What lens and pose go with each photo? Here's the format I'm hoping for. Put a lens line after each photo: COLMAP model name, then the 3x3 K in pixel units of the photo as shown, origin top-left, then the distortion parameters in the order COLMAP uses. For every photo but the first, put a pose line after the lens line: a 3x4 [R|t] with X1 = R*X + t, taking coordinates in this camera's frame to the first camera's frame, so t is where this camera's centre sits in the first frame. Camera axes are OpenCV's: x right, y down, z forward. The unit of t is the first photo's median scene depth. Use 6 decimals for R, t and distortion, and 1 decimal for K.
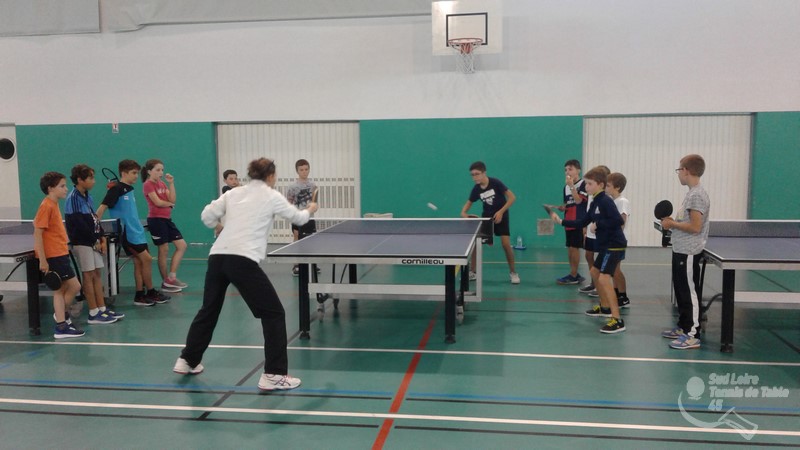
lens RADIAL K [[726.4, 0, 400.7], [0, 726.4, 224.3], [0, 0, 1]] dist [-0.003319, 0.000000]
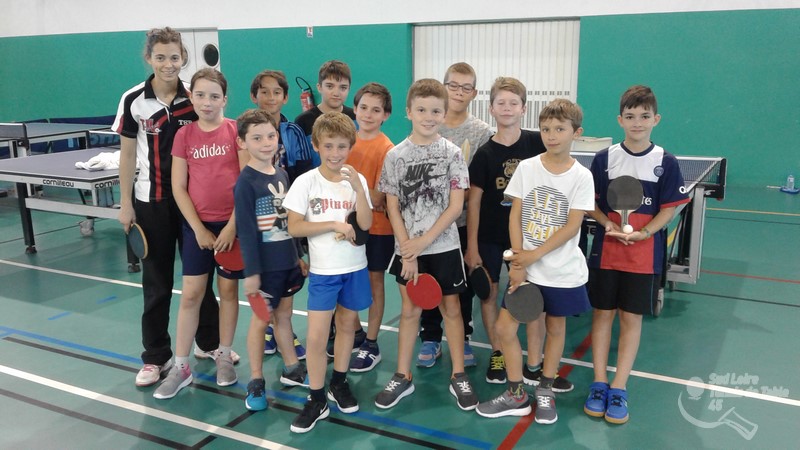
lens RADIAL K [[726.4, 0, 398.8], [0, 726.4, 224.8], [0, 0, 1]] dist [-0.003319, 0.000000]
pose [[0.936095, 0.077437, -0.343117, 0.046055], [-0.034894, 0.991098, 0.128480, -0.013467], [0.350012, -0.108296, 0.930464, 0.166504]]
